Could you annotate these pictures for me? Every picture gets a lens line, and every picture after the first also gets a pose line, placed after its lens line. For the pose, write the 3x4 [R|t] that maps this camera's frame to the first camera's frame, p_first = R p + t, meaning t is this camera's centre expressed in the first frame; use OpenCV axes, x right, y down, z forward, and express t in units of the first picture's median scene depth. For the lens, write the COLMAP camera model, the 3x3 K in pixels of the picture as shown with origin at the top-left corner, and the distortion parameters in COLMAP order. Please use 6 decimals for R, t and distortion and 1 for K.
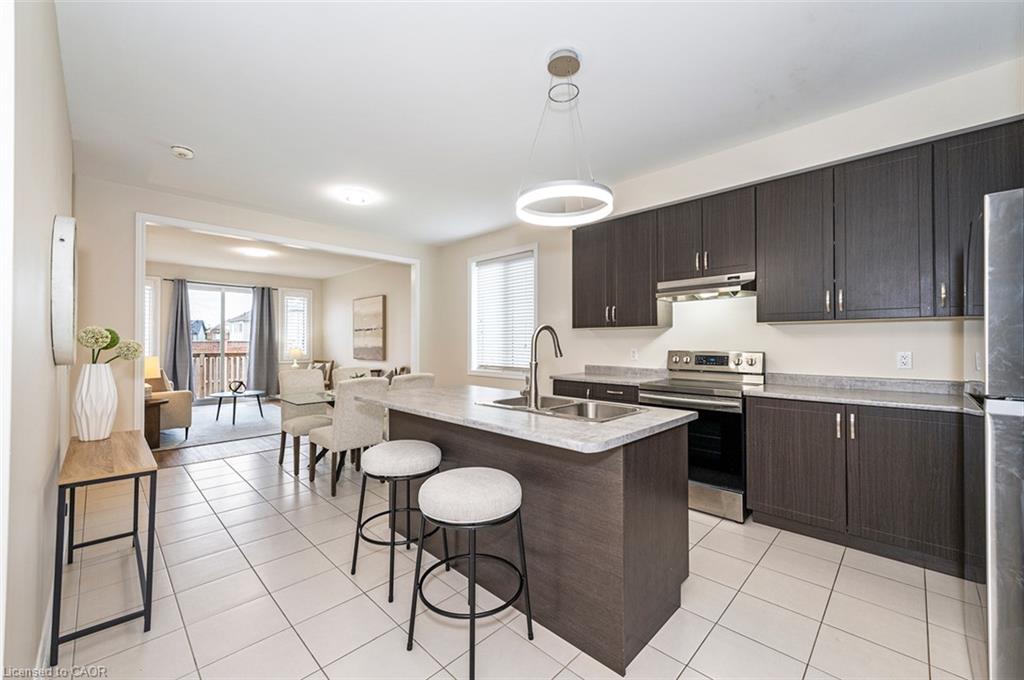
lens RADIAL K [[405.4, 0, 512.6], [0, 405.4, 337.3], [0, 0, 1]] dist [-0.004486, -0.000635]
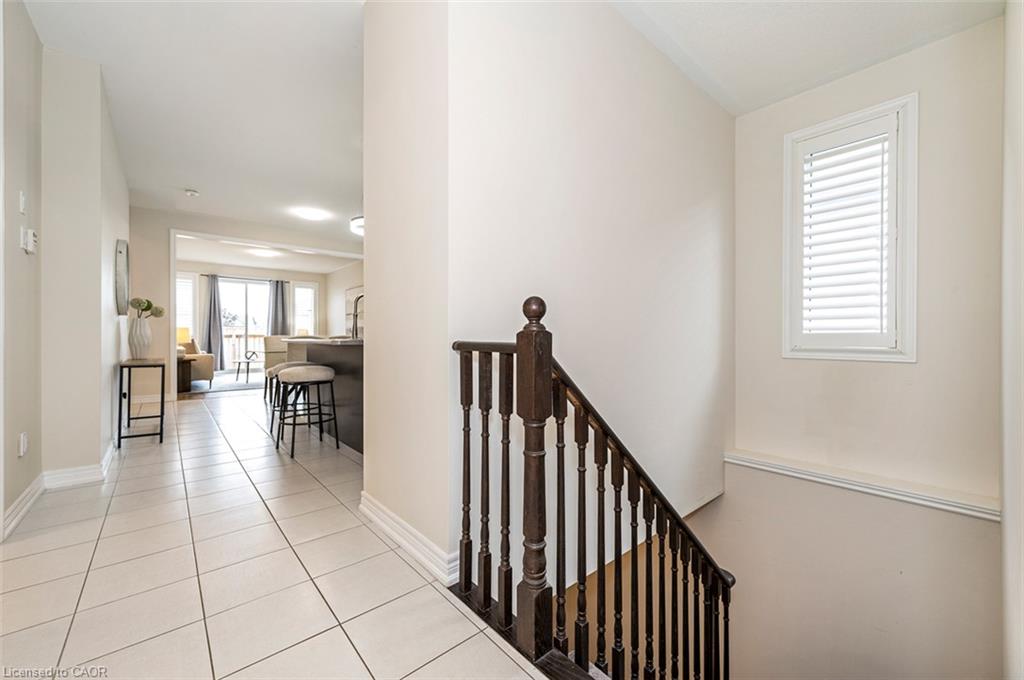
lens RADIAL K [[405.4, 0, 512.5], [0, 405.4, 339.1], [0, 0, 1]] dist [-0.004486, -0.000635]
pose [[0.996255, 0.004274, -0.086361, 0.233892], [-0.002755, 0.999840, 0.017694, 0.035420], [0.086423, -0.017390, 0.996107, -0.197126]]
